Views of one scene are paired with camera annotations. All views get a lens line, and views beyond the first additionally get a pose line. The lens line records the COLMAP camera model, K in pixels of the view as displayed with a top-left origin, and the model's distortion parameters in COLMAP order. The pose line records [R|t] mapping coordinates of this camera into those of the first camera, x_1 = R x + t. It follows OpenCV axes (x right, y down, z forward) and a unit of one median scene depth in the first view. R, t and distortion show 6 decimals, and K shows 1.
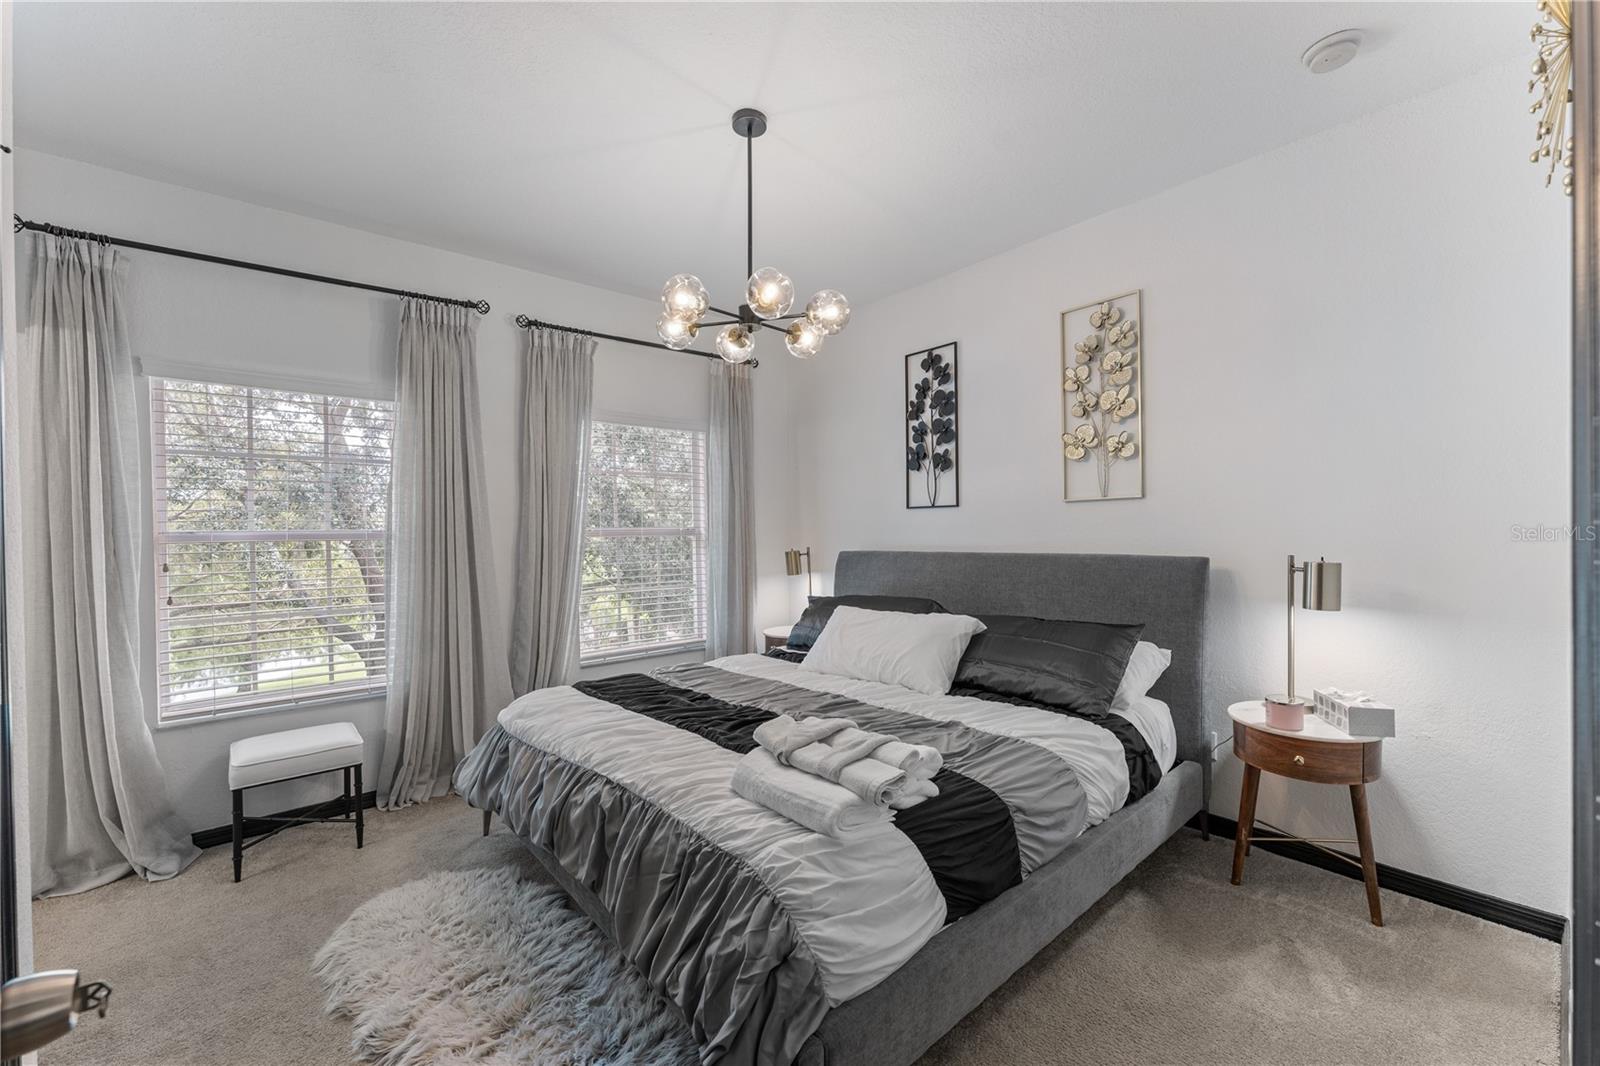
lens RADIAL K [[645.6, 0, 800.0], [0, 645.6, 533.0], [0, 0, 1]] dist [-0.000841, -0.000090]
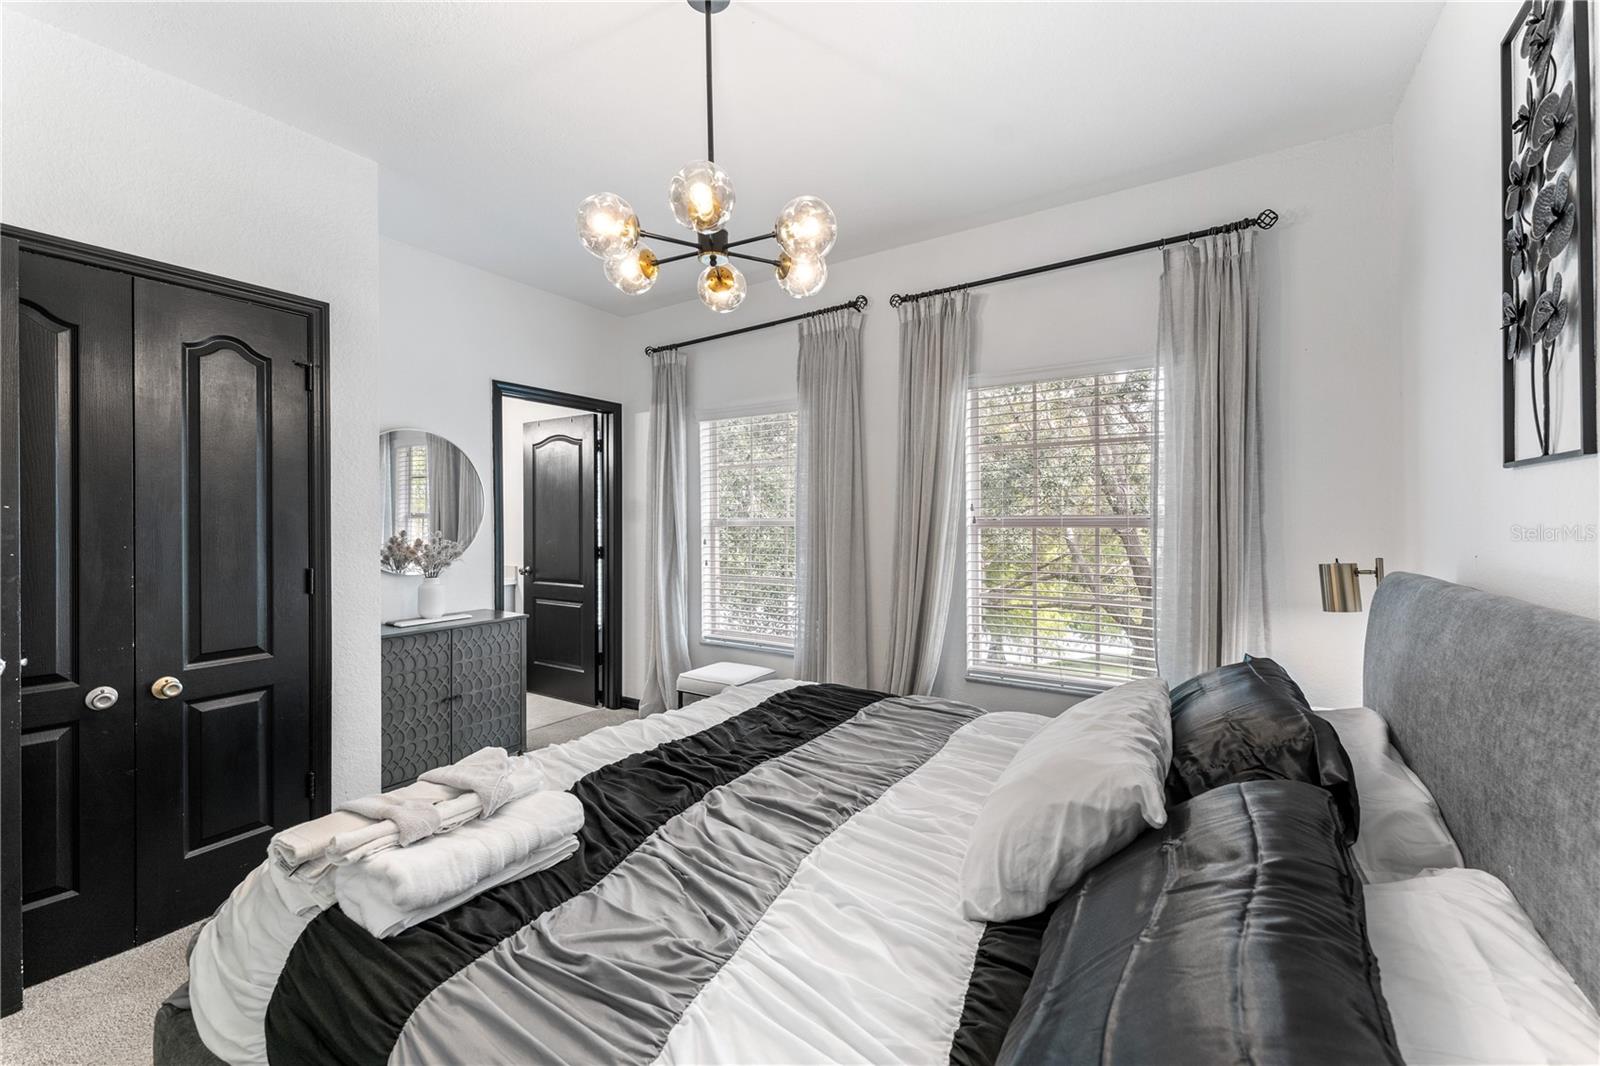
lens RADIAL K [[645.2, 0, 795.4], [0, 645.2, 527.8], [0, 0, 1]] dist [0.000162, 0.000075]
pose [[0.270100, 0.017058, -0.962681, 0.451455], [-0.007213, 0.999851, 0.015693, -0.005550], [0.962805, 0.002706, 0.270183, 0.593866]]
